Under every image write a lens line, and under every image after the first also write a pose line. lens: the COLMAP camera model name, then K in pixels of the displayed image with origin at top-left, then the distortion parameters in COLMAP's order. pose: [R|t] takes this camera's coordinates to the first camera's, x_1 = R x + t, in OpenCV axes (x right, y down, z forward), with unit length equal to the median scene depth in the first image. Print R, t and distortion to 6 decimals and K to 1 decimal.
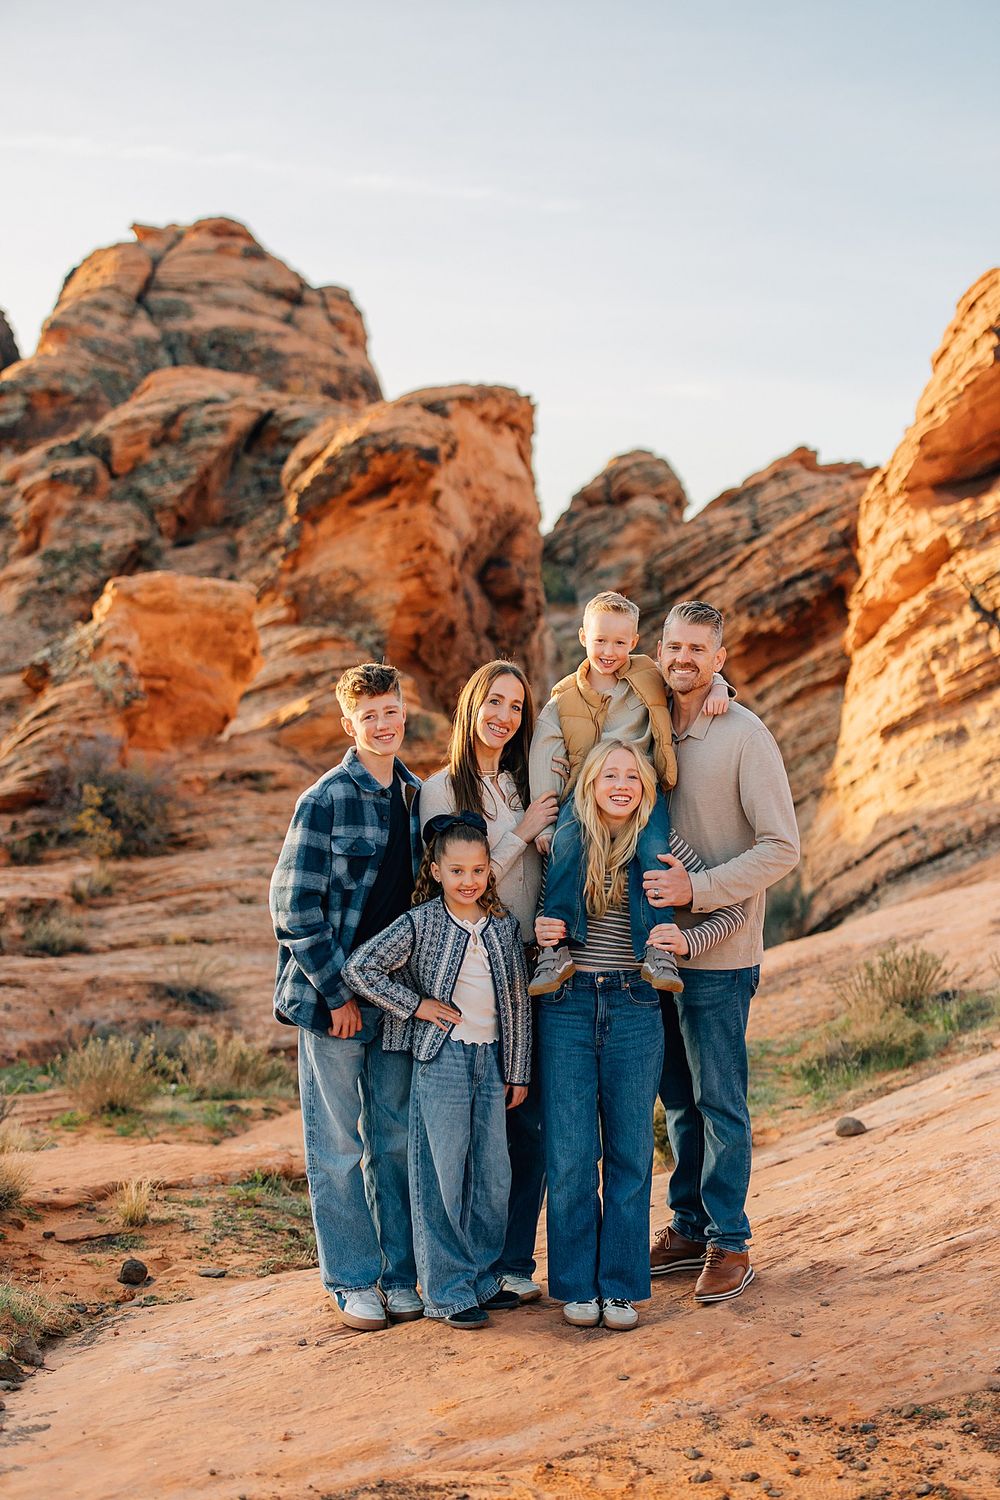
lens RADIAL K [[2200.0, 0, 509.1], [0, 2200.0, 759.5], [0, 0, 1]] dist [0.005235, 0.083431]
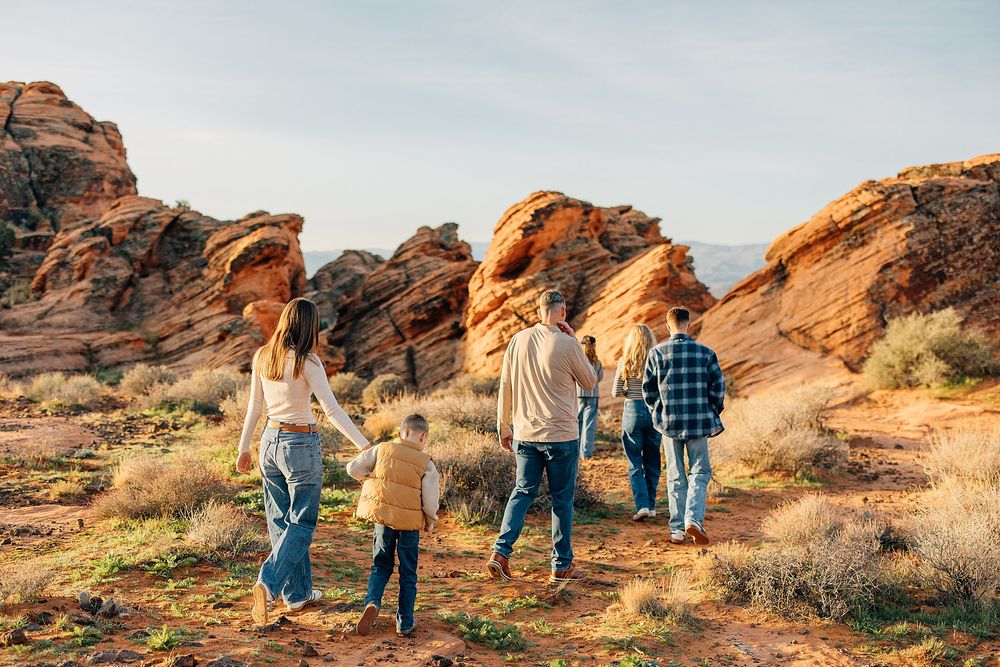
lens RADIAL K [[1457.7, 0, 477.7], [0, 1457.7, 329.1], [0, 0, 1]] dist [0.009671, 0.095441]
pose [[0.966436, 0.009839, 0.256719, -0.249711], [0.001301, 0.999066, -0.043189, 0.027898], [-0.256904, 0.042073, 0.965521, -0.667027]]
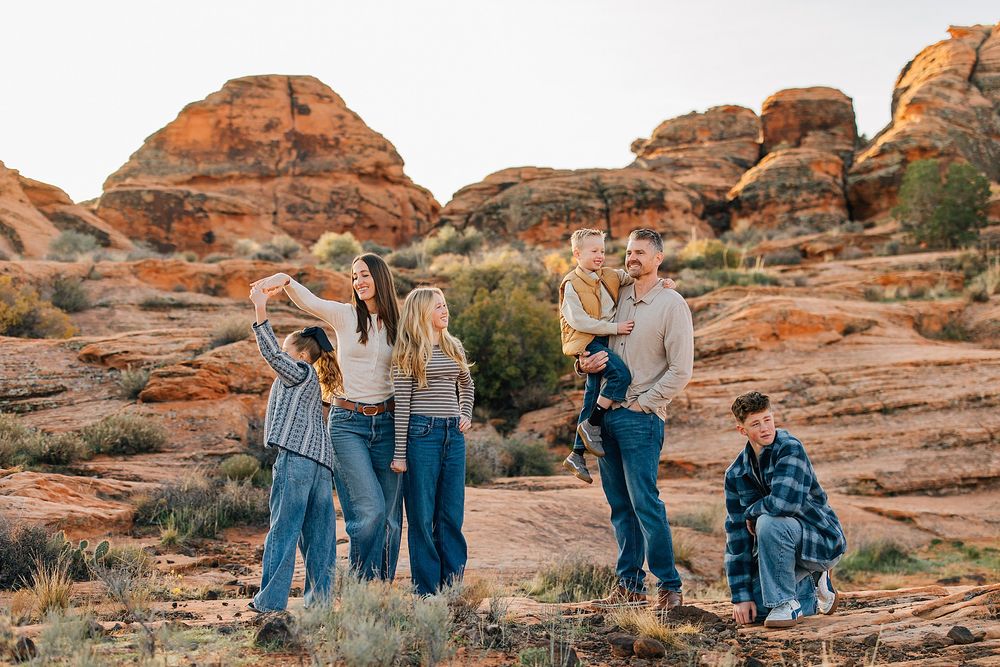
lens RADIAL K [[1497.9, 0, 500.0], [0, 1497.9, 333.5], [0, 0, 1]] dist [0.030490, -0.002522]
pose [[0.935775, -0.021317, -0.351952, -0.297115], [-0.003168, 0.997622, -0.068847, 0.011294], [0.352583, 0.065540, 0.933483, 0.192444]]
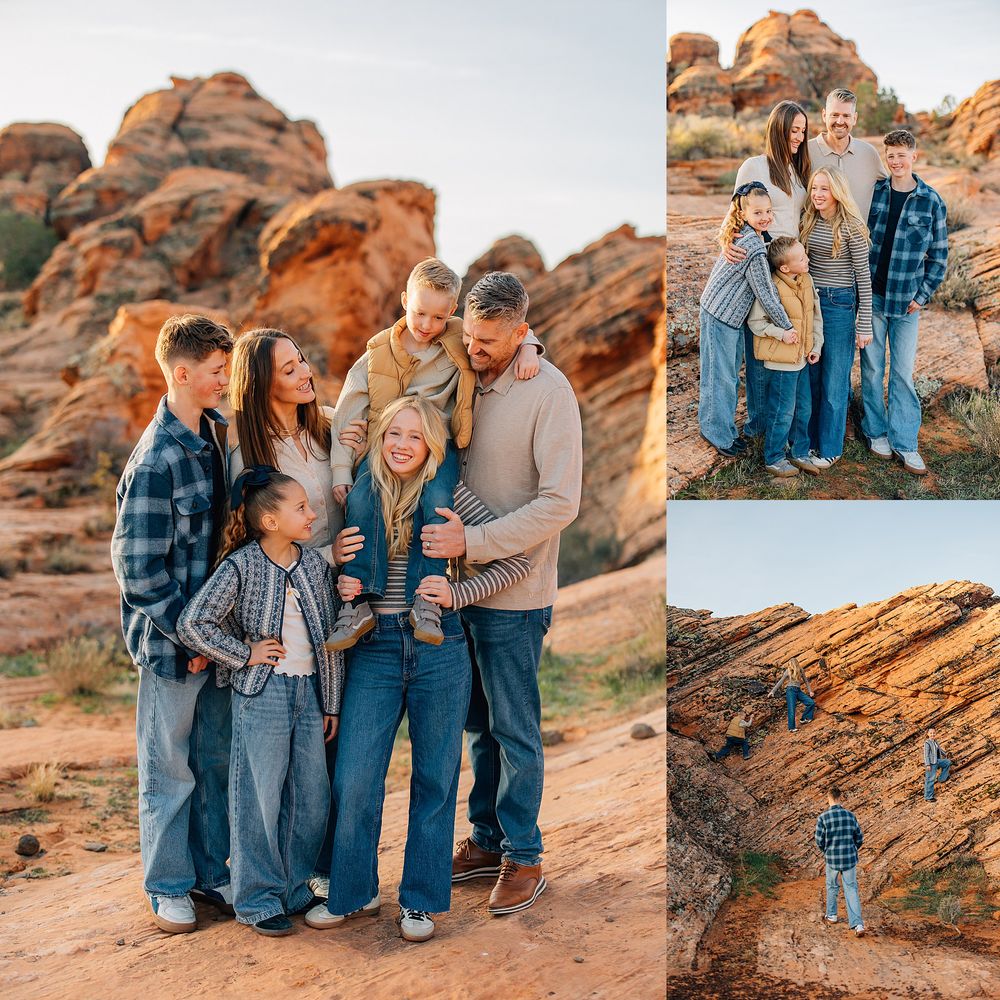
lens RADIAL K [[1471.5, 0, 339.2], [0, 1471.5, 504.1], [0, 0, 1]] dist [0.016644, 0.057910]
pose [[0.998204, 0.016804, -0.057507, 0.007611], [-0.014531, 0.999105, 0.039719, 0.002903], [0.058123, -0.038812, 0.997555, 0.043410]]
